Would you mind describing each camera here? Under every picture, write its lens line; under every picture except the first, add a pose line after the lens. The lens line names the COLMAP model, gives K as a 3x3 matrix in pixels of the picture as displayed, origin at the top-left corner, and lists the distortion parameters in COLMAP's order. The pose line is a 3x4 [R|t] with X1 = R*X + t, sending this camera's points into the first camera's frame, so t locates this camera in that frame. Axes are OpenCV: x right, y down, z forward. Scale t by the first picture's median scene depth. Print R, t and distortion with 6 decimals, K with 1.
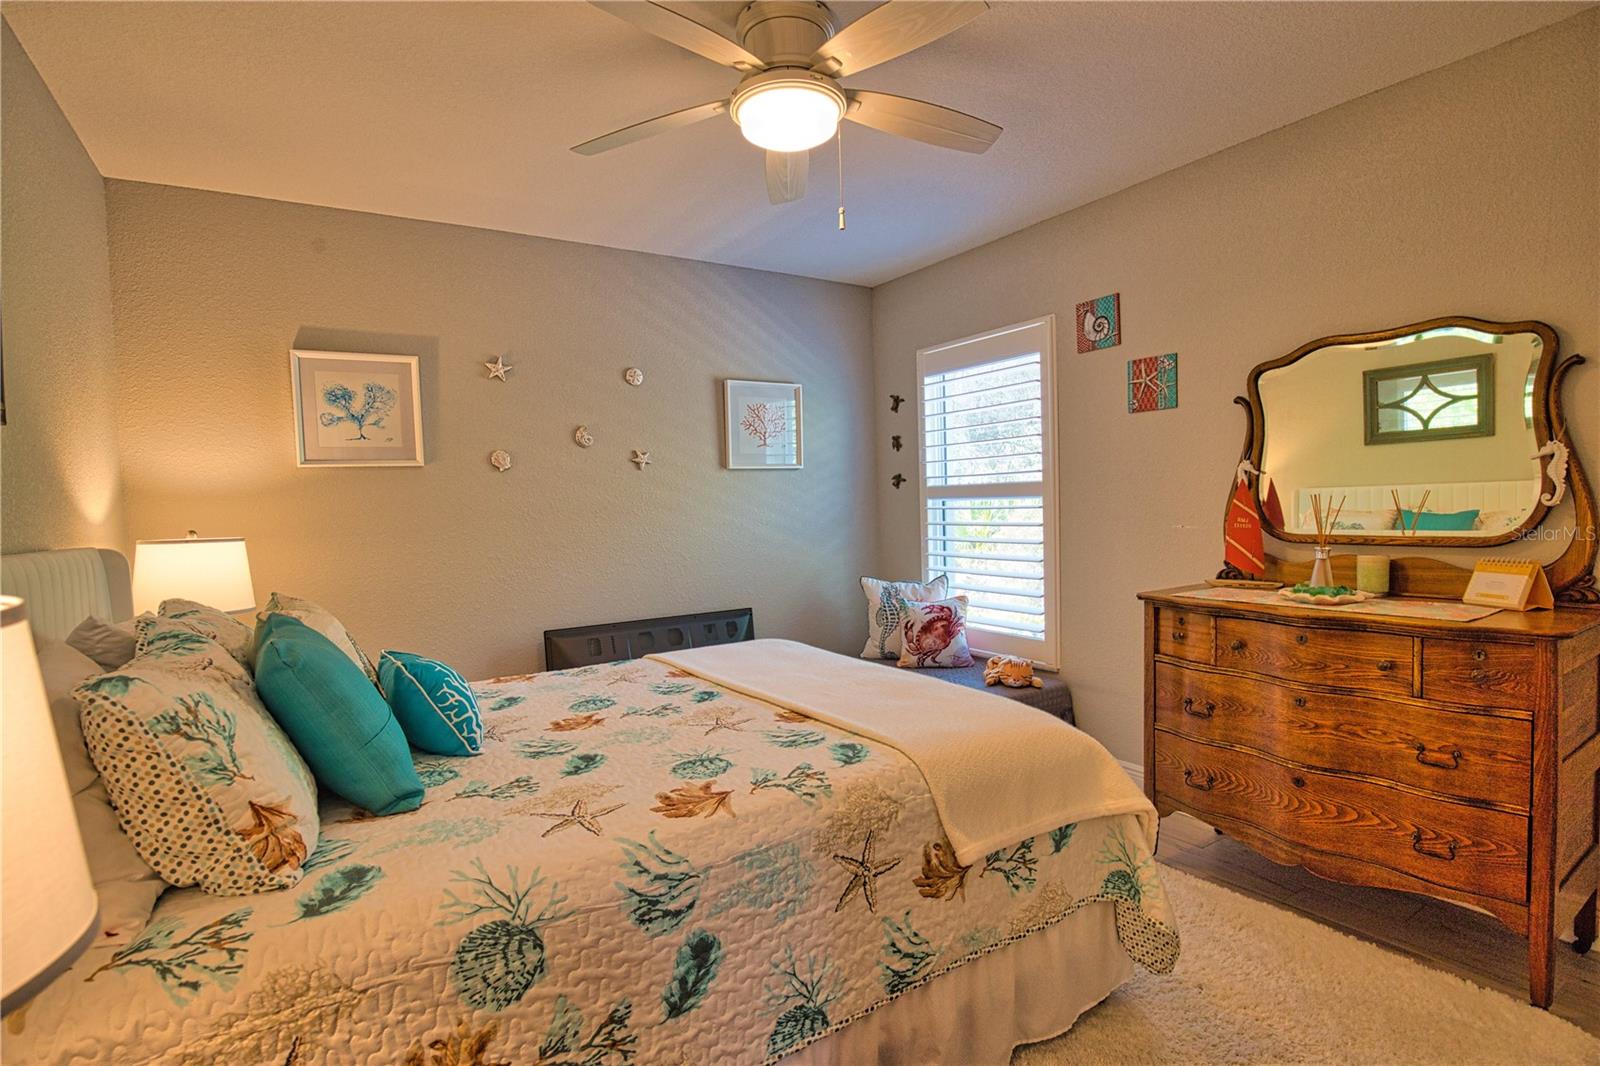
lens RADIAL K [[784.5, 0, 803.6], [0, 784.5, 531.4], [0, 0, 1]] dist [-0.030350, 0.006056]
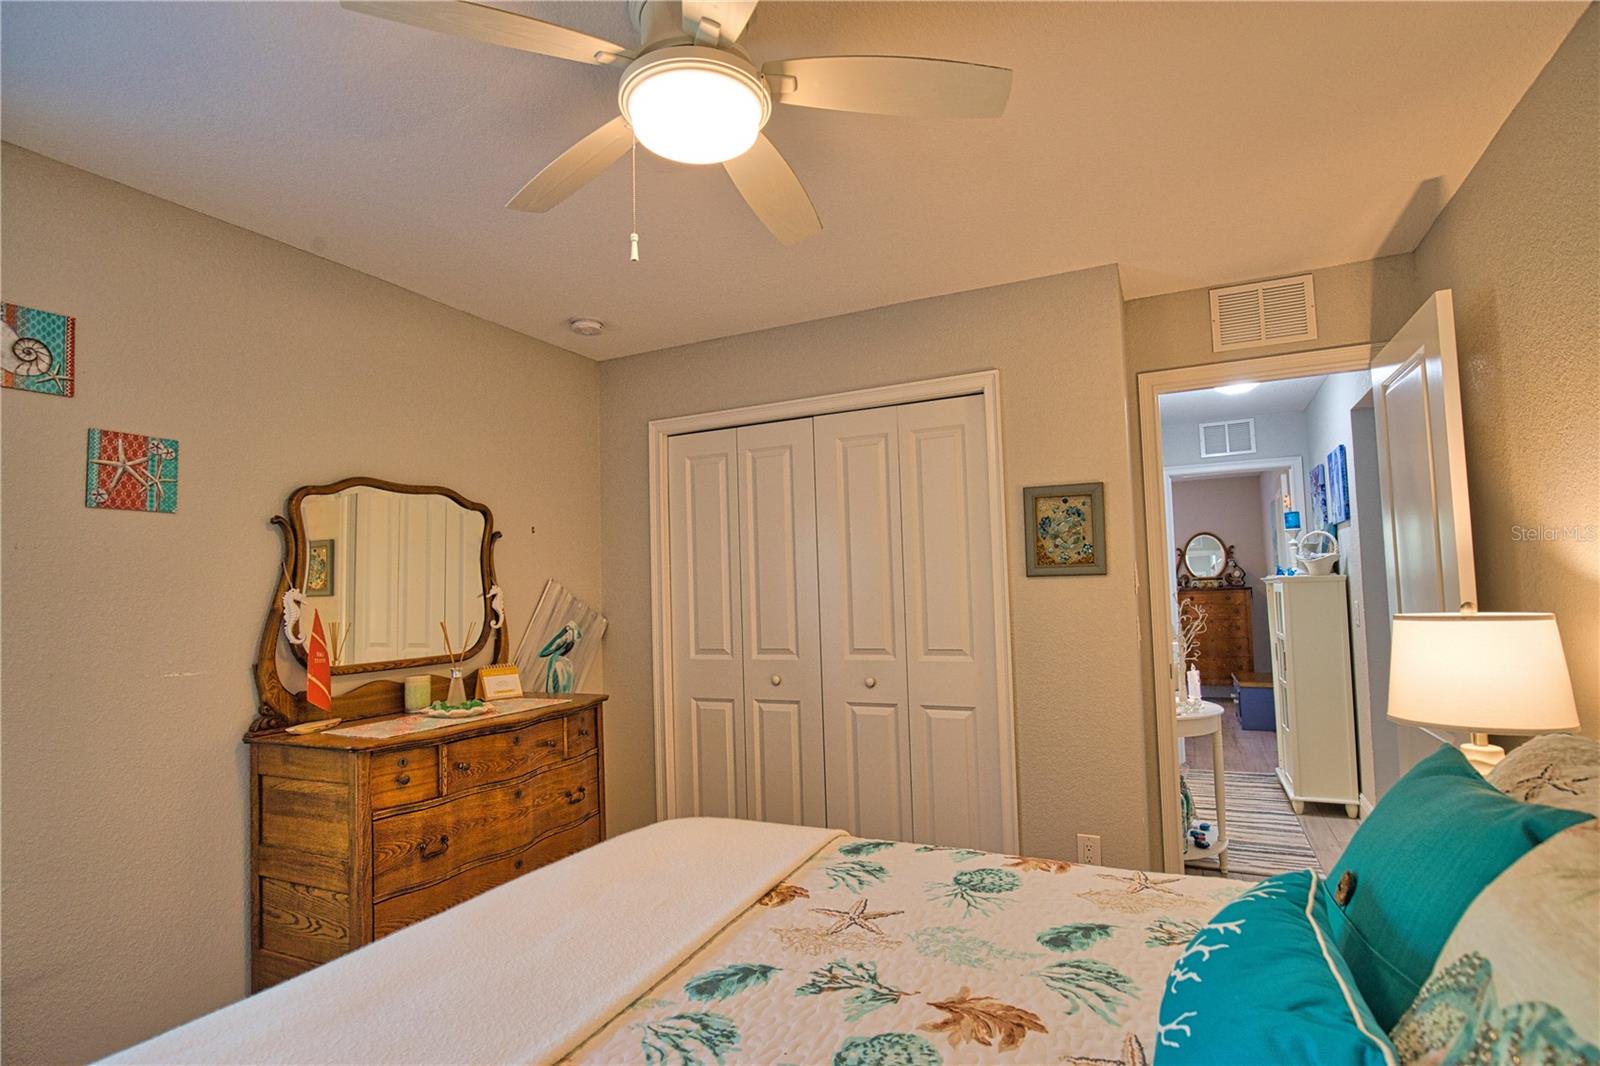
lens RADIAL K [[784.5, 0, 803.8], [0, 784.5, 539.5], [0, 0, 1]] dist [-0.030350, 0.006056]
pose [[-0.520731, 0.100932, 0.847734, -0.567986], [0.077476, 0.994476, -0.070812, -0.044421], [-0.850198, 0.028805, -0.525674, 1.098679]]
